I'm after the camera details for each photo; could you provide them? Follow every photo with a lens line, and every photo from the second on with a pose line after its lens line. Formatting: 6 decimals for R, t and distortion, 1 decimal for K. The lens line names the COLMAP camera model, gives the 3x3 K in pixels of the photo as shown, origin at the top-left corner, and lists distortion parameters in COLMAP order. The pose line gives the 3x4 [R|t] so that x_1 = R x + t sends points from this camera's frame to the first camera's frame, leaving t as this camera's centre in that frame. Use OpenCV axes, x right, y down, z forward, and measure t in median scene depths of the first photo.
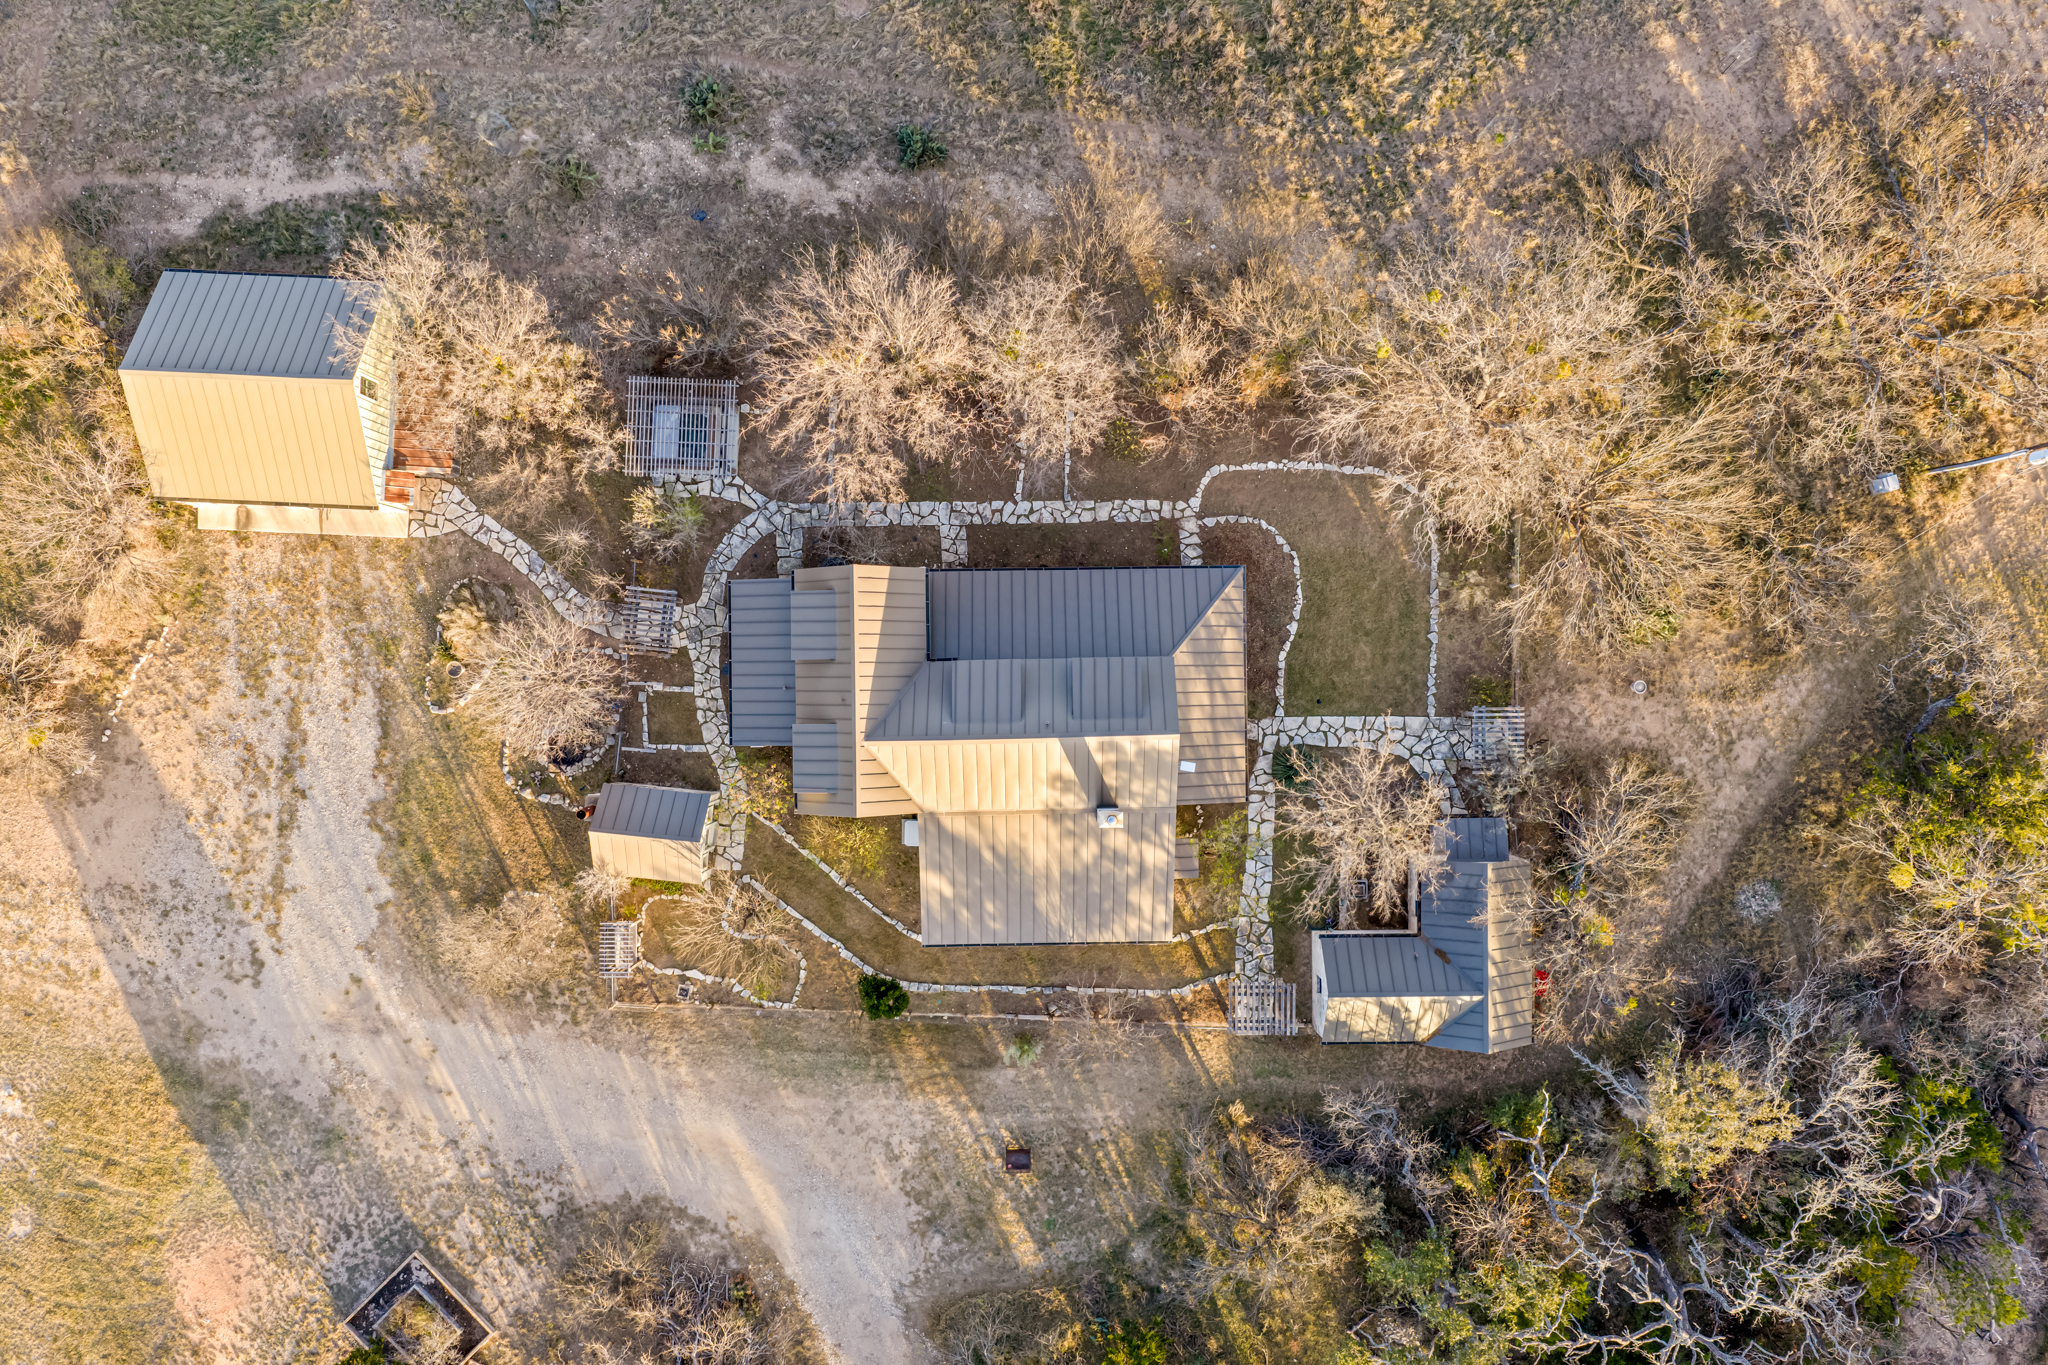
lens RADIAL K [[1653.9, 0, 1027.4], [0, 1653.9, 679.9], [0, 0, 1]] dist [-0.012844, -0.011068]
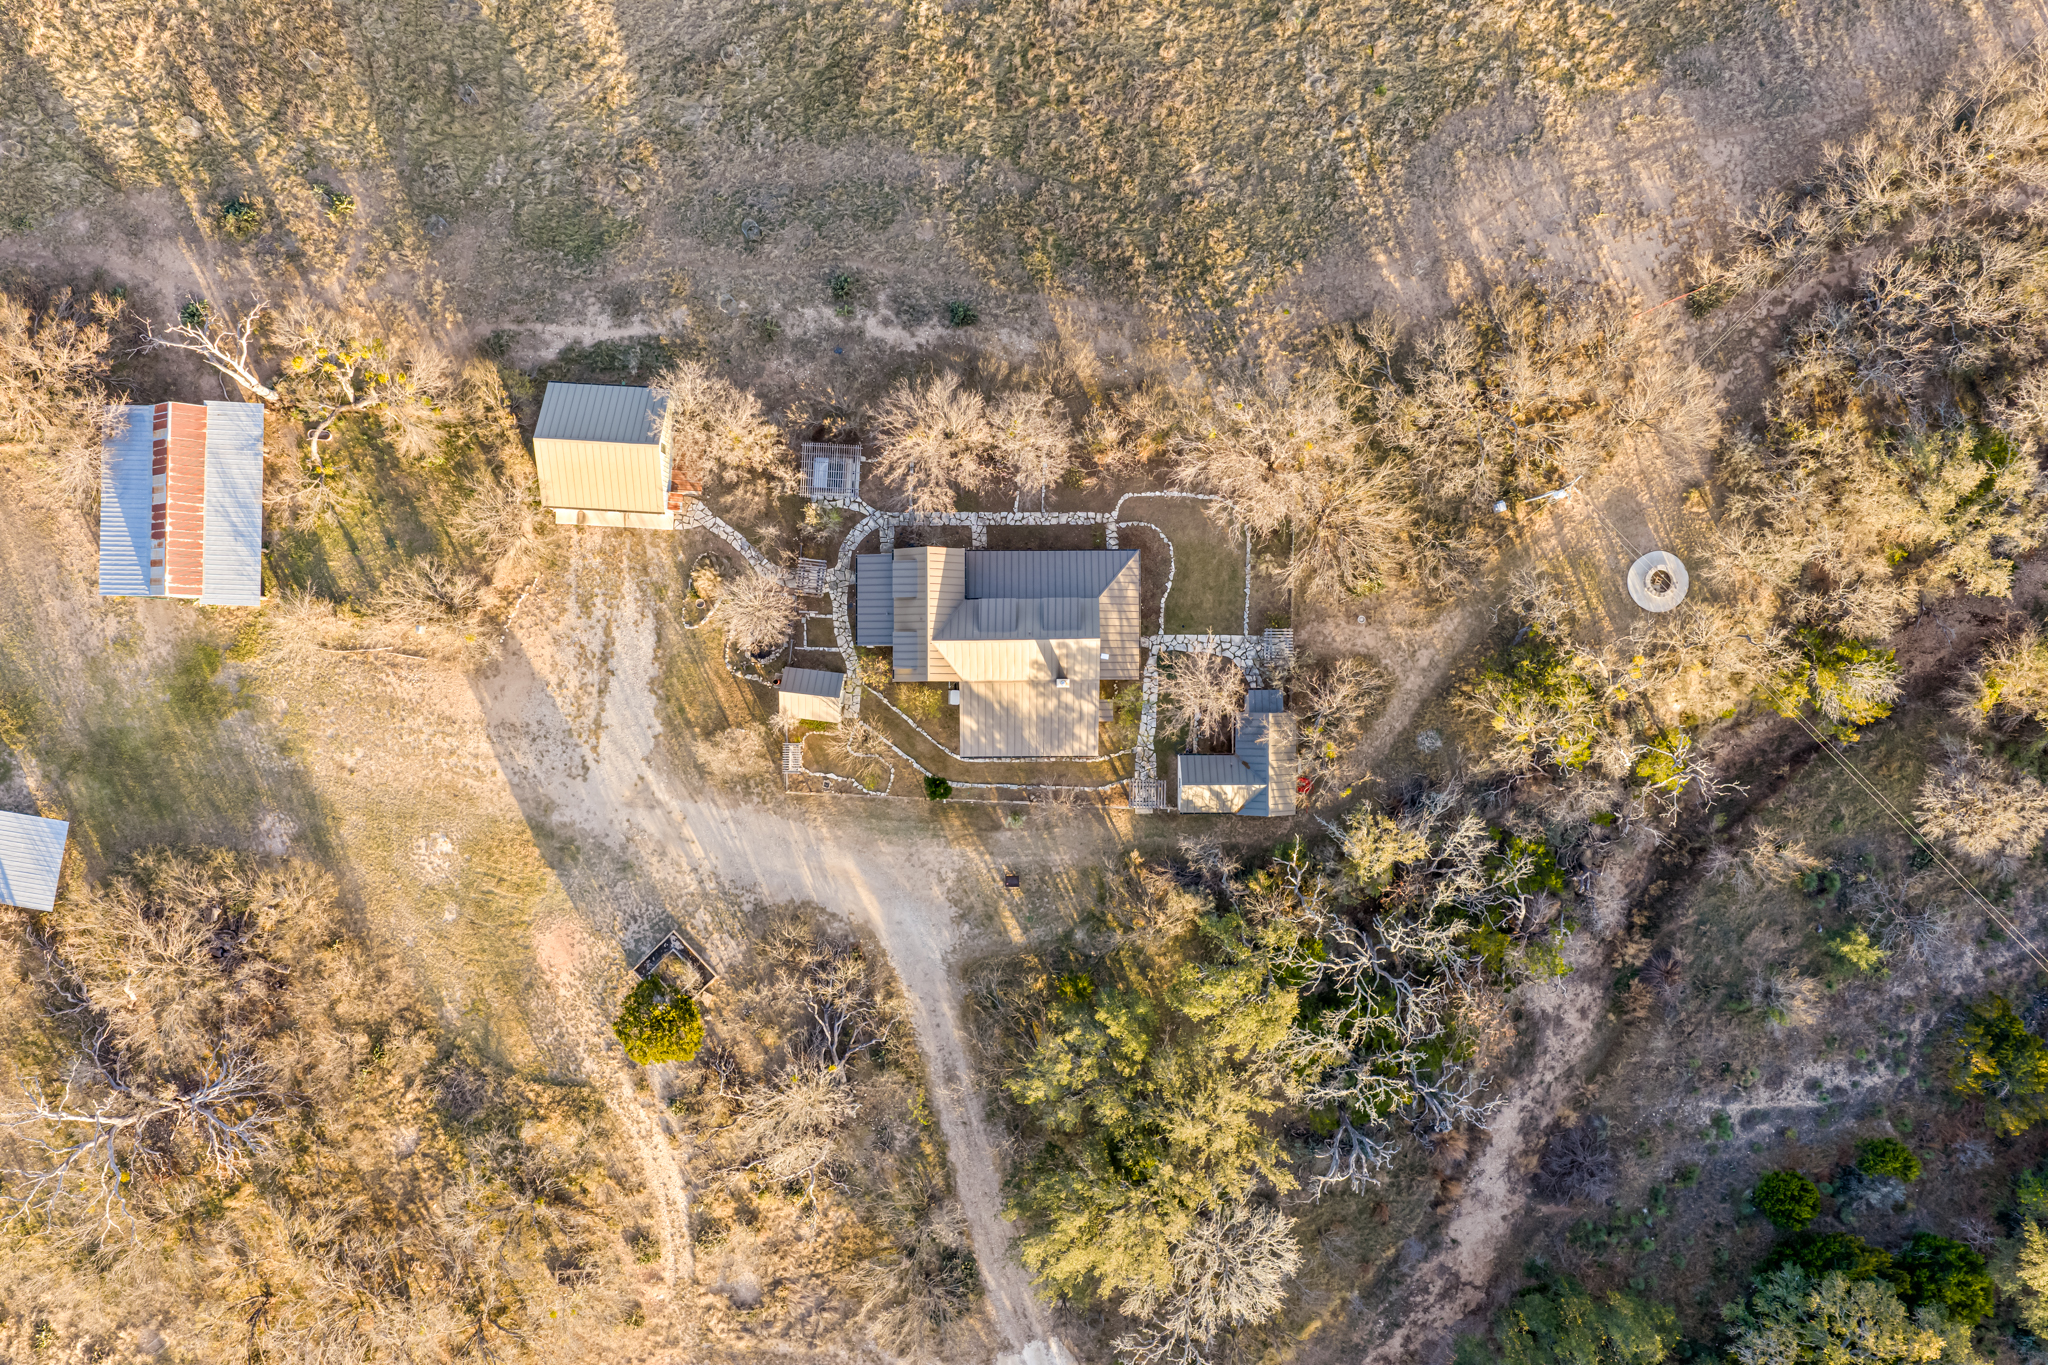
lens RADIAL K [[1653.9, 0, 1018.0], [0, 1653.9, 687.1], [0, 0, 1]] dist [-0.012844, -0.011068]
pose [[0.999947, 0.009567, -0.003885, 0.005950], [-0.009537, 0.999926, 0.007547, 0.067818], [0.003957, -0.007509, 0.999964, -0.795681]]
